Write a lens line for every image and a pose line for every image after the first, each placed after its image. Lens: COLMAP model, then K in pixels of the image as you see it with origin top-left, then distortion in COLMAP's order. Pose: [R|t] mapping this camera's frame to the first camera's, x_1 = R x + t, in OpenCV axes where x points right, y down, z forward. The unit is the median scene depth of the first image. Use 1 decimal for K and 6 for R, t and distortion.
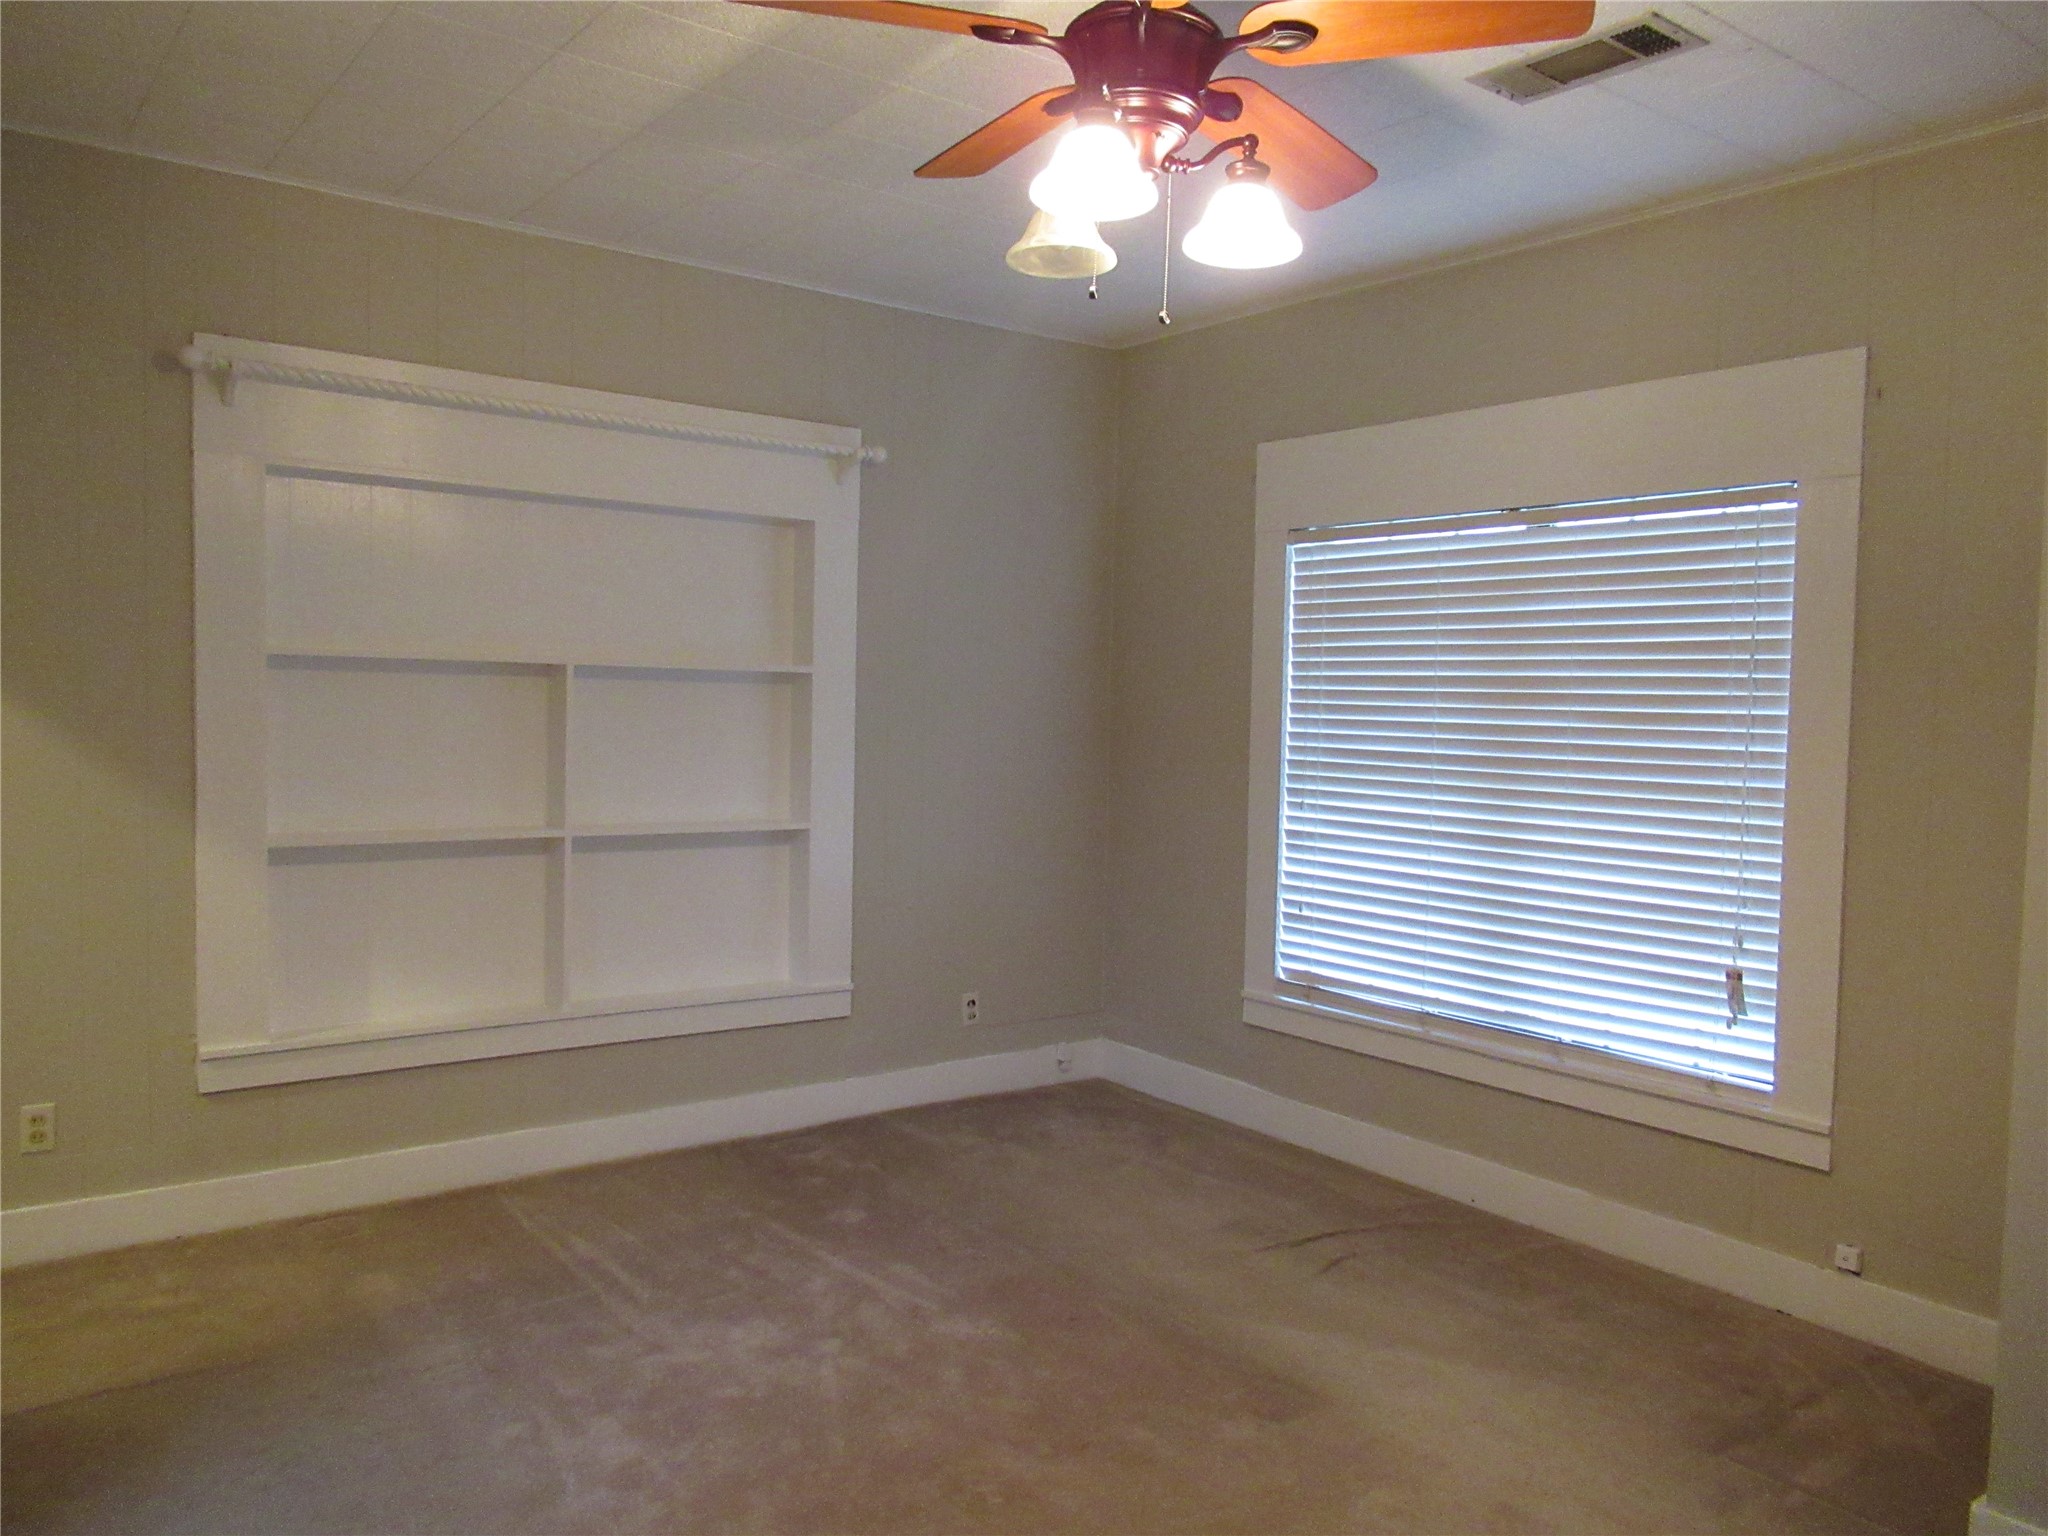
lens RADIAL K [[1531.3, 0, 1016.4], [0, 1531.3, 771.1], [0, 0, 1]] dist [-0.035761, 0.003142]
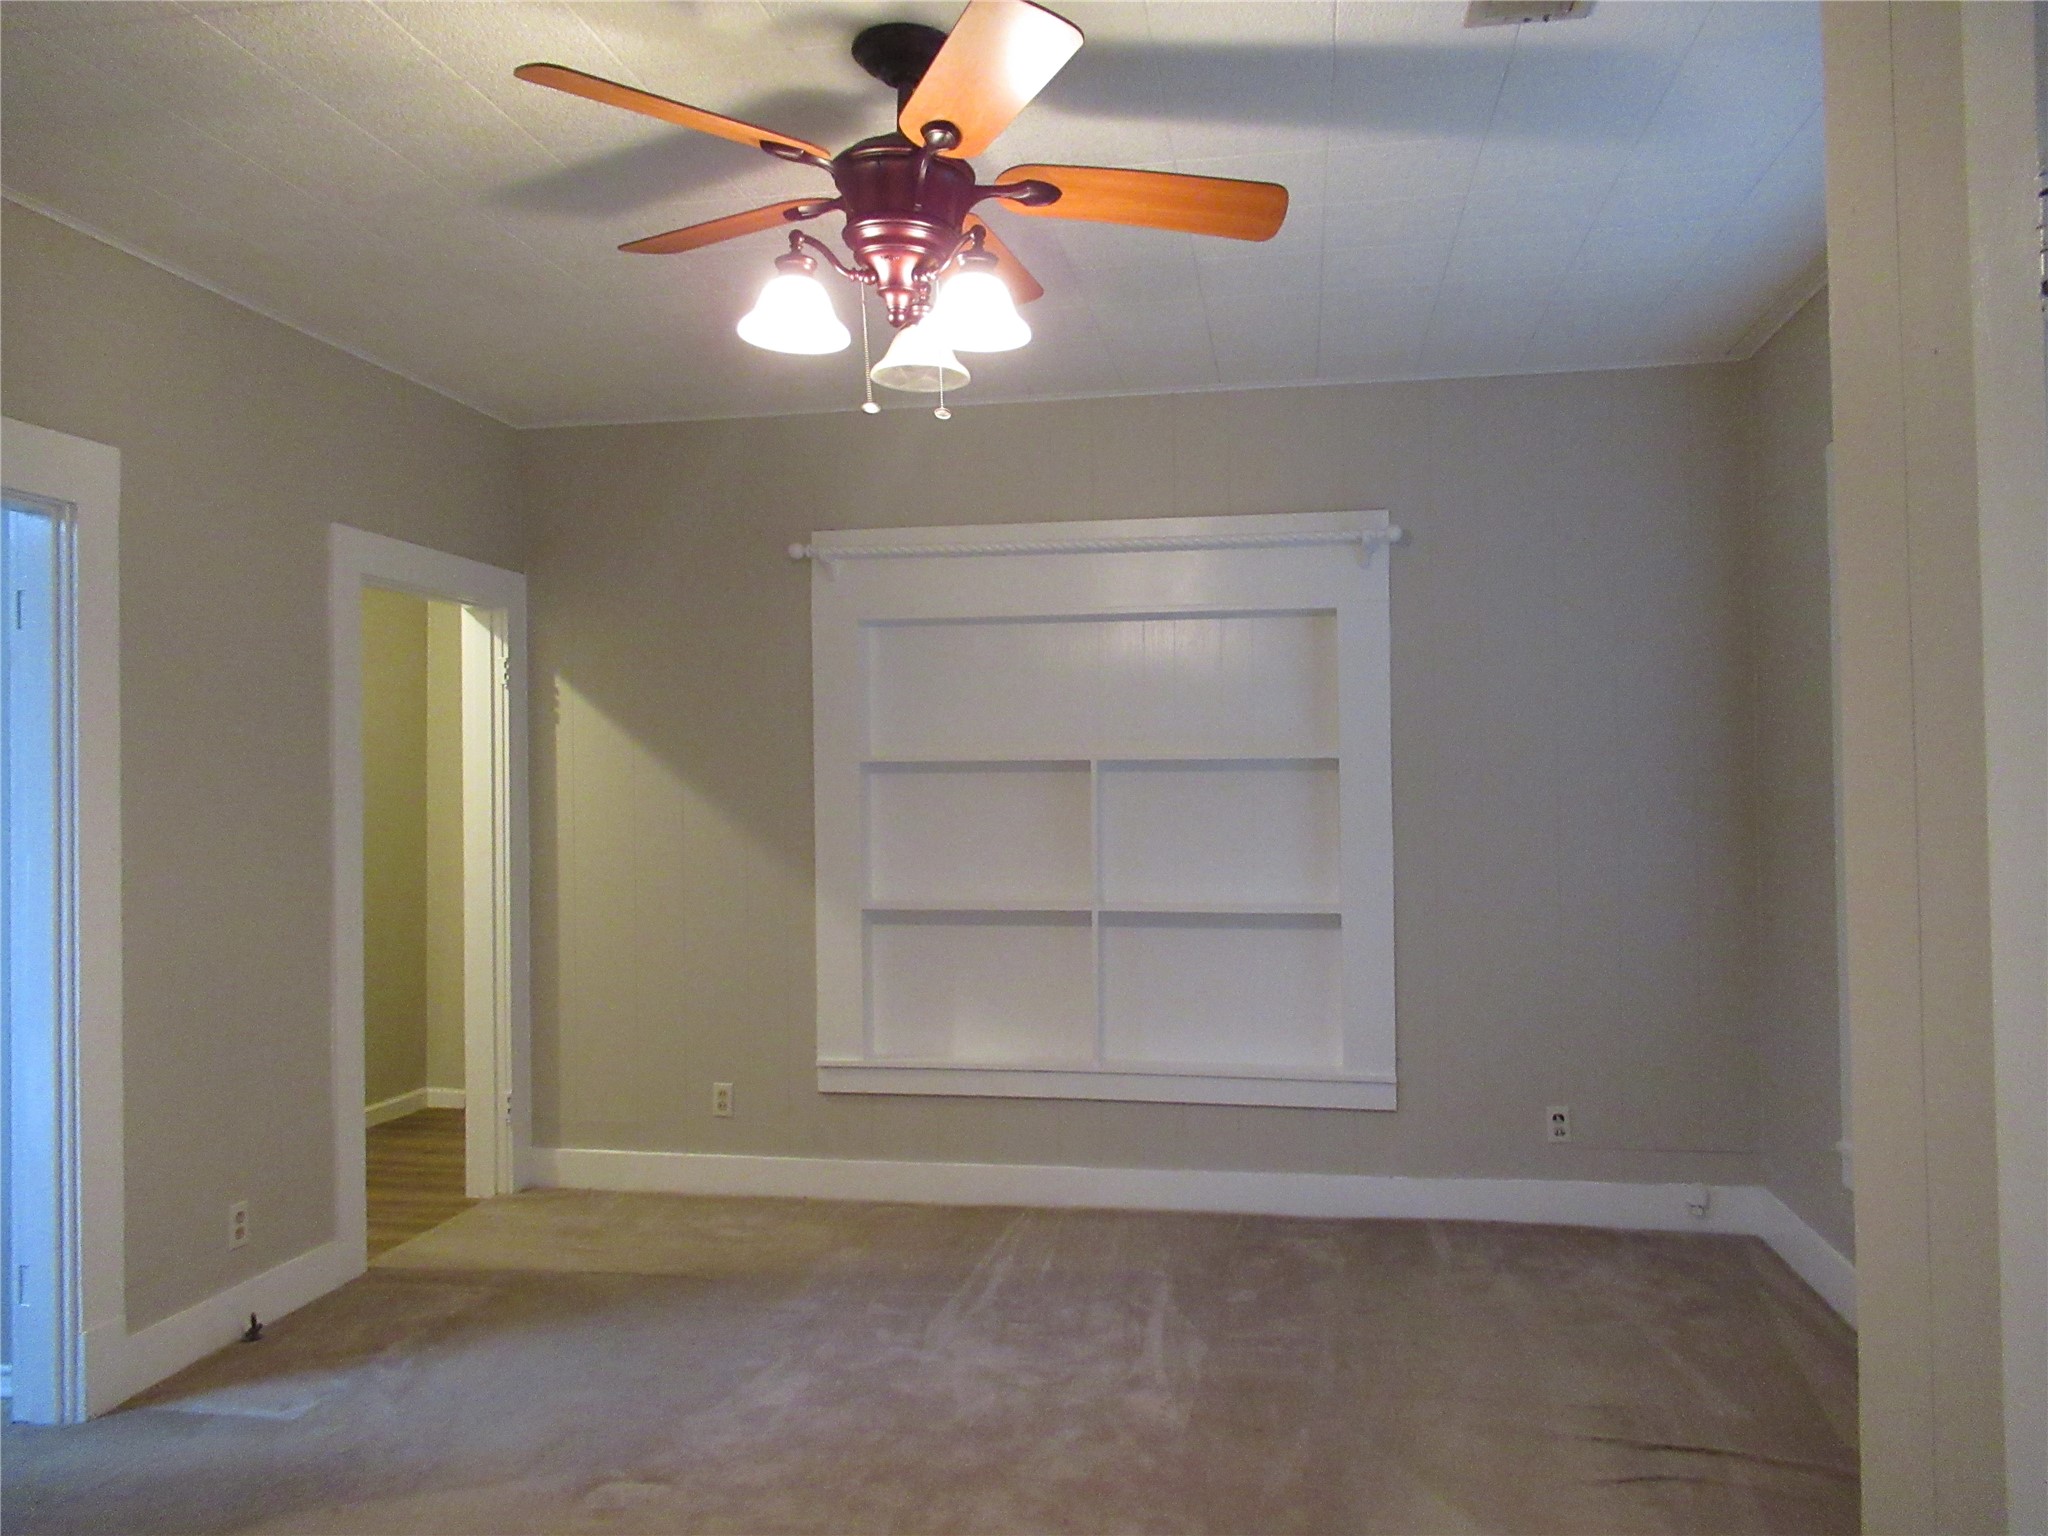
lens RADIAL K [[1531.3, 0, 1016.6], [0, 1531.3, 764.6], [0, 0, 1]] dist [-0.035761, 0.003142]
pose [[0.667432, -0.038982, -0.743649, 0.555557], [-0.014556, 0.997755, -0.065367, 0.010342], [0.744528, 0.054453, 0.665367, 0.205601]]
